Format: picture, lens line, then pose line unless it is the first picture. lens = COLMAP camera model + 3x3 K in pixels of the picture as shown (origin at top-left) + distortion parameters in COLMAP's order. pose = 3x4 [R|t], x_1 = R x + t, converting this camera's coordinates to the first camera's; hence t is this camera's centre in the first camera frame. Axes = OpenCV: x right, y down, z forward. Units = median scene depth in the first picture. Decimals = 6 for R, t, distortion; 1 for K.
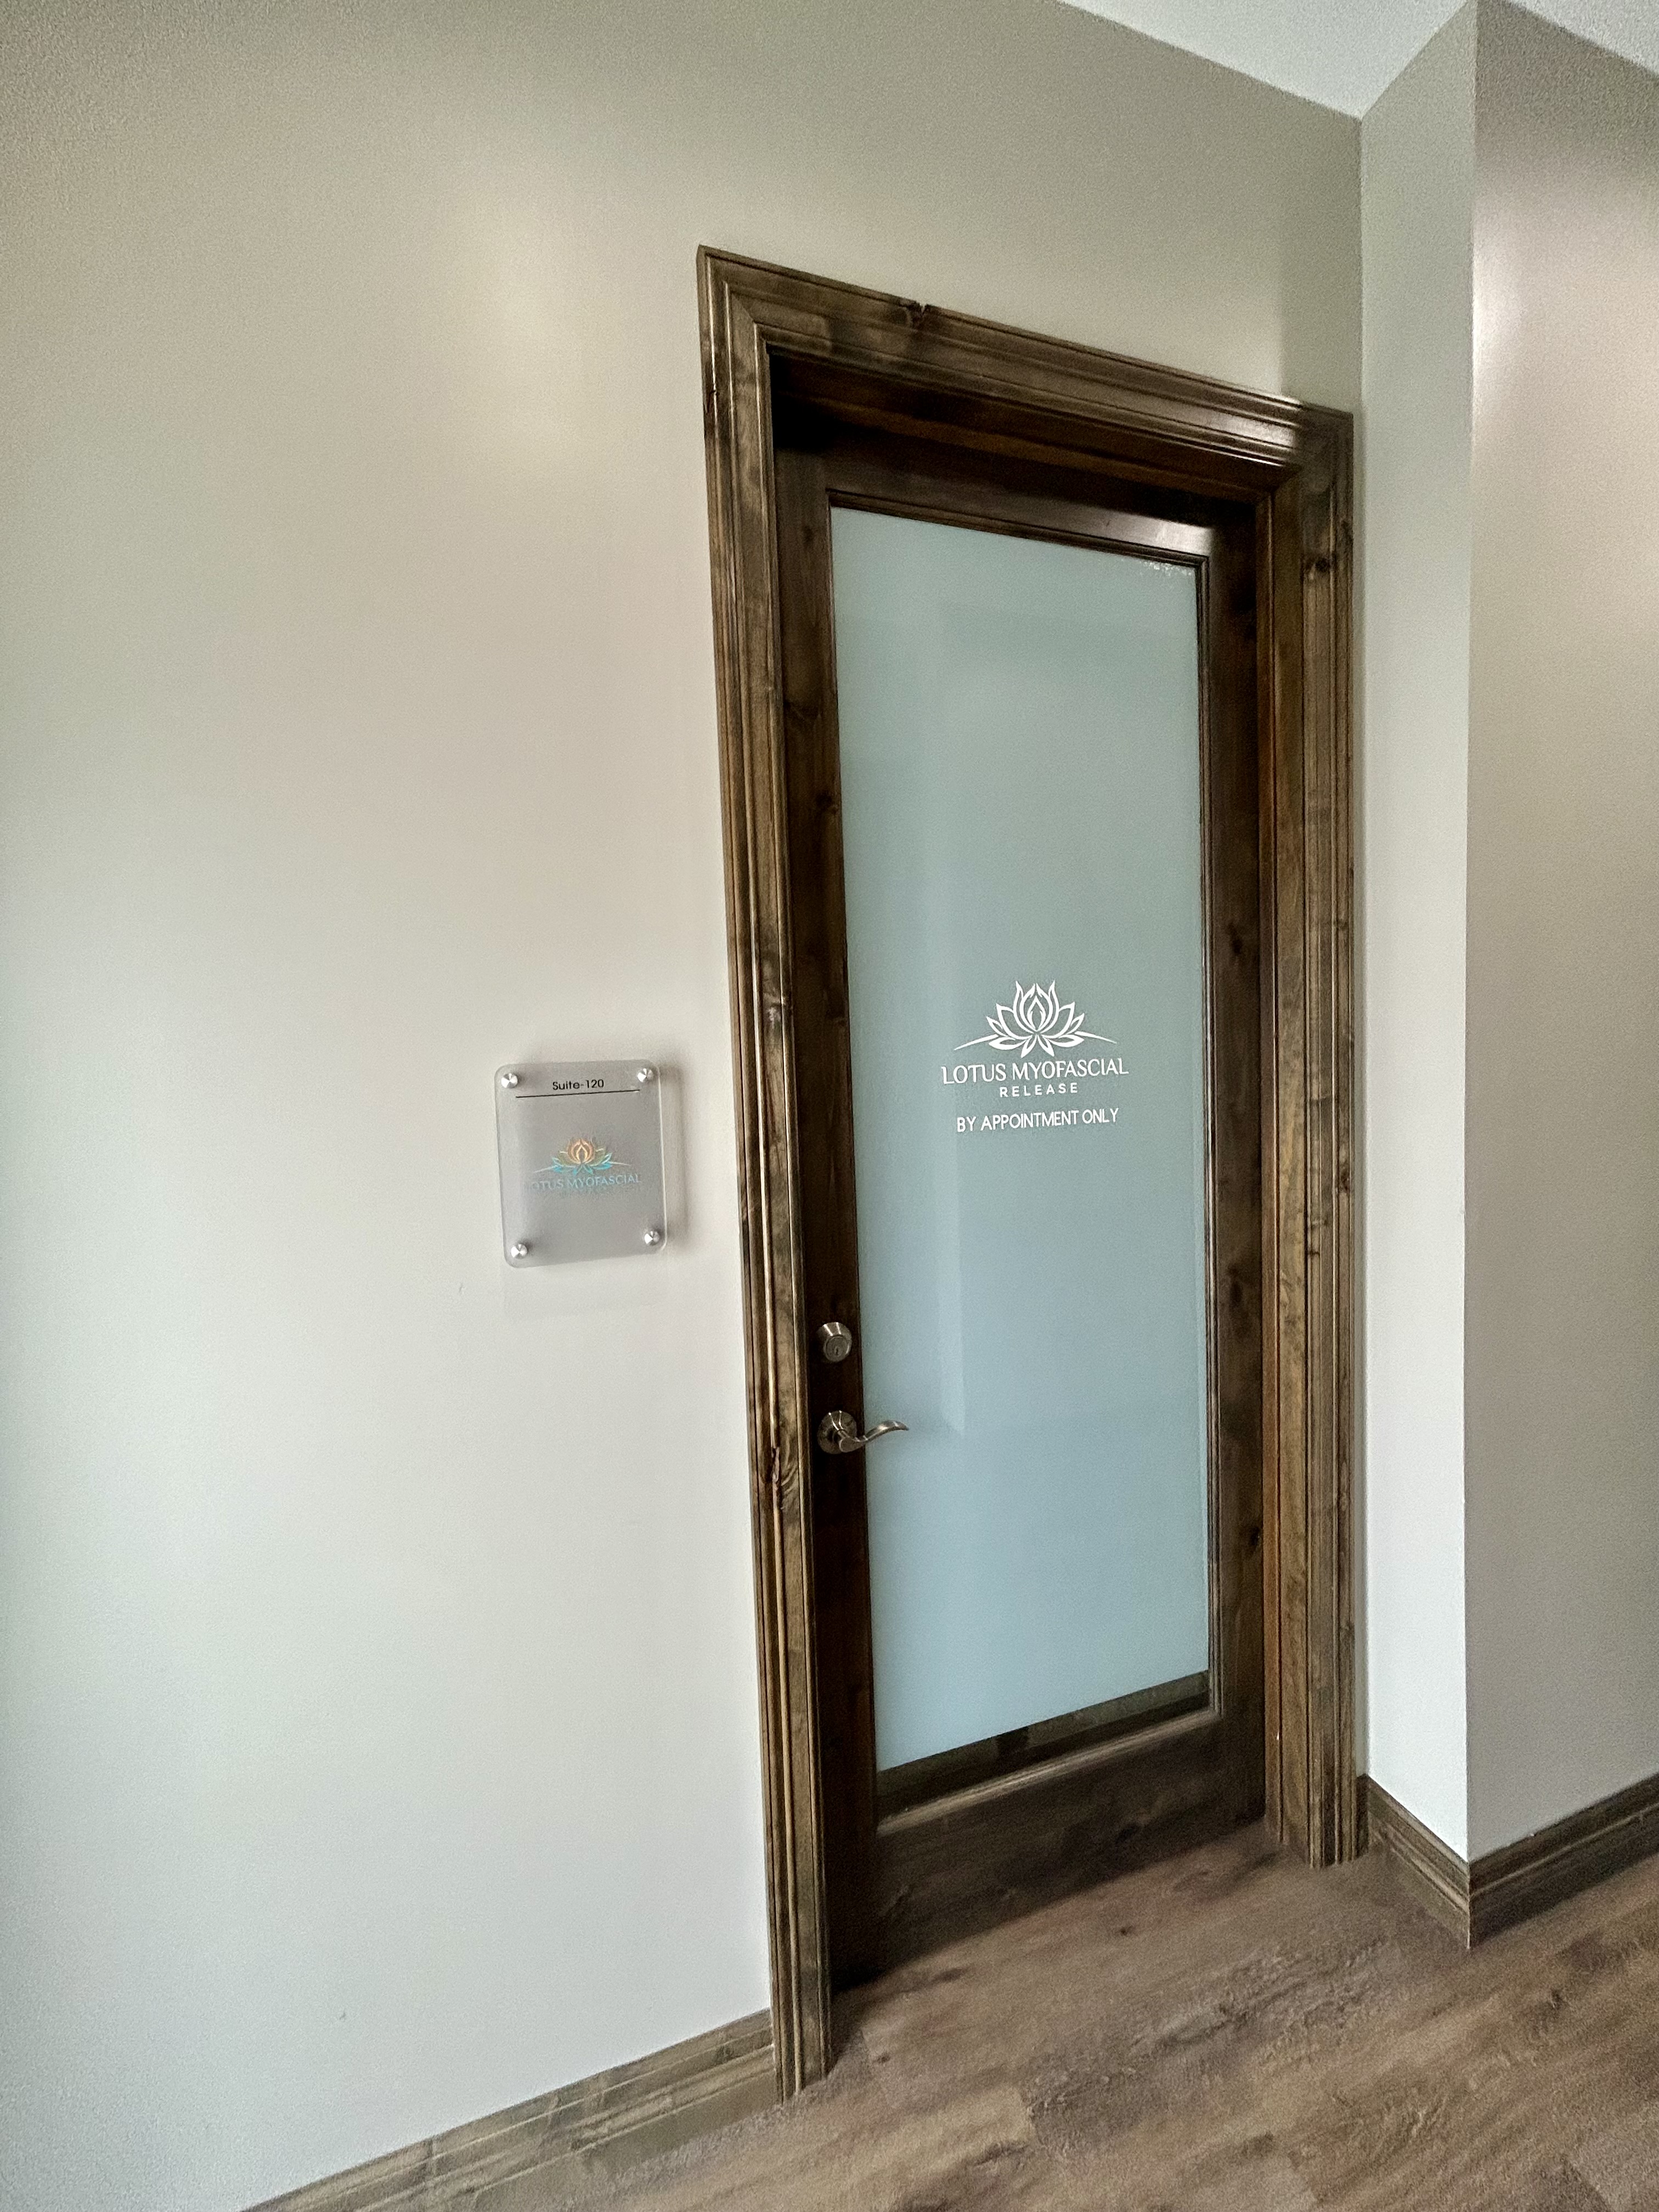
lens RADIAL K [[876.2, 0, 829.5], [0, 876.2, 1106.0], [0, 0, 1]] dist [0.002535, -0.003475]
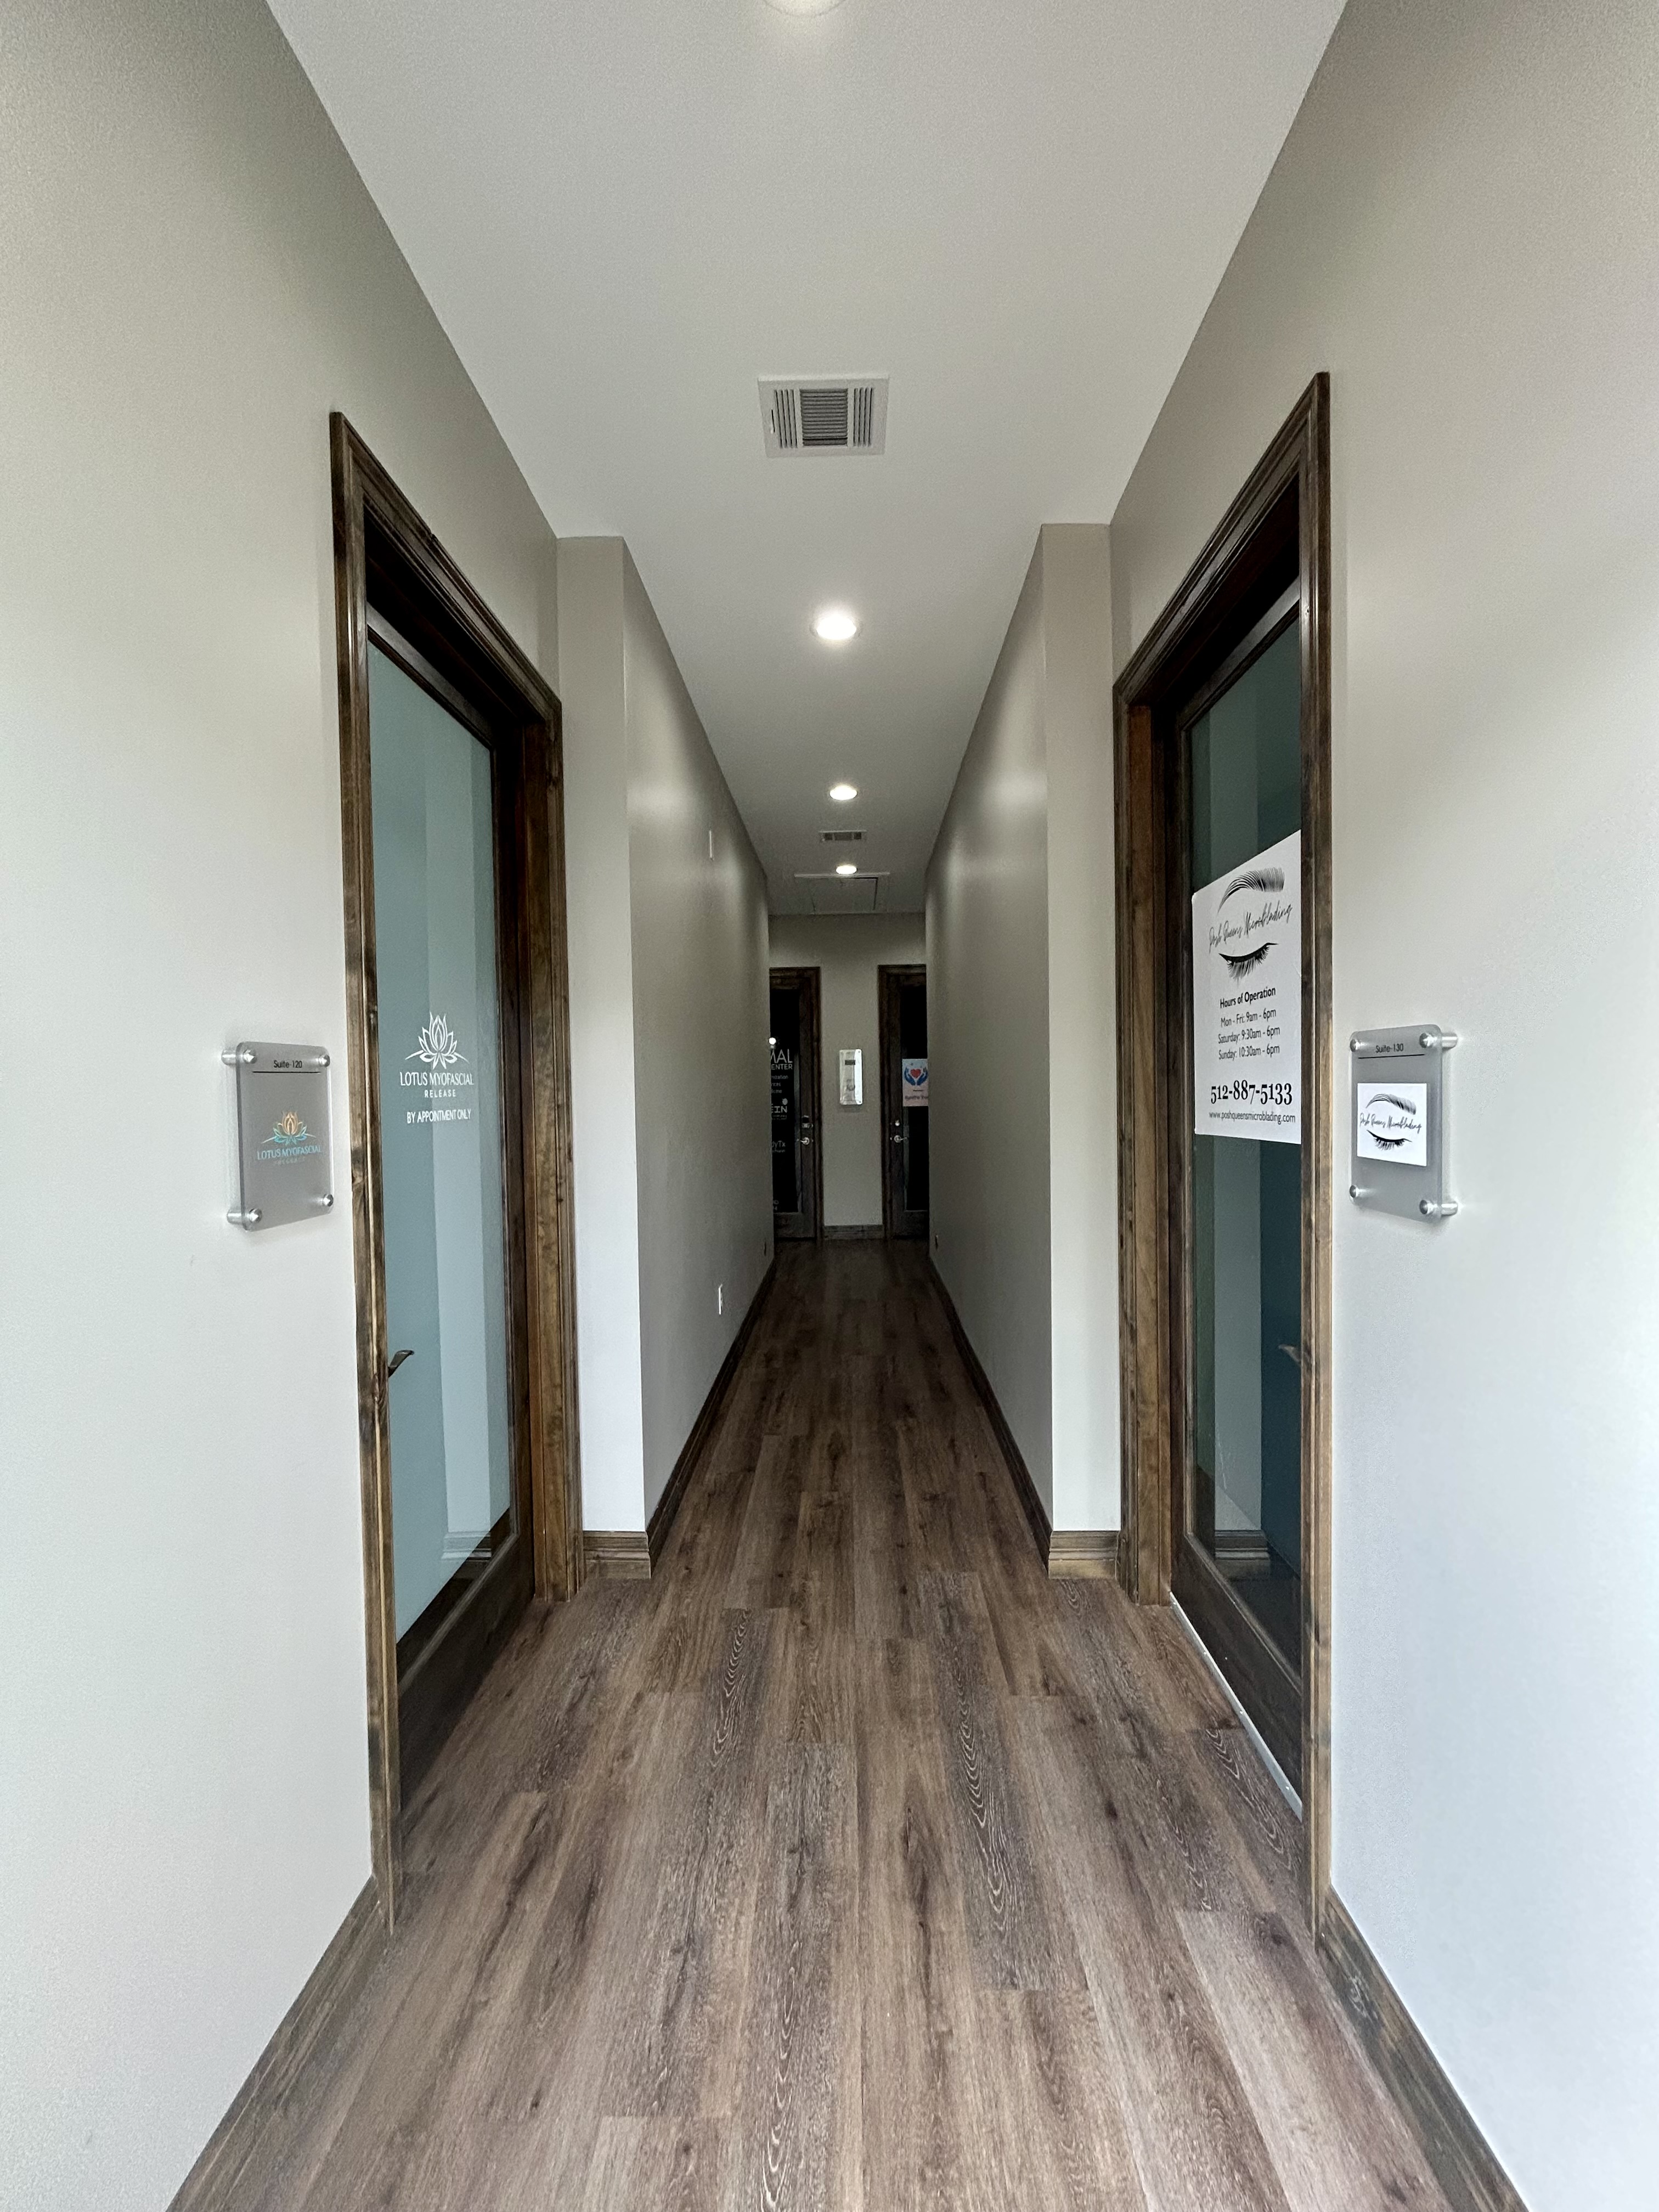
lens RADIAL K [[883.8, 0, 829.5], [0, 883.8, 1106.0], [0, 0, 1]] dist [0.000075, 0.000148]
pose [[0.344395, 0.008791, 0.938784, -0.833715], [0.060068, 0.997701, -0.031379, 0.079698], [-0.936901, 0.067198, 0.343075, -0.029226]]
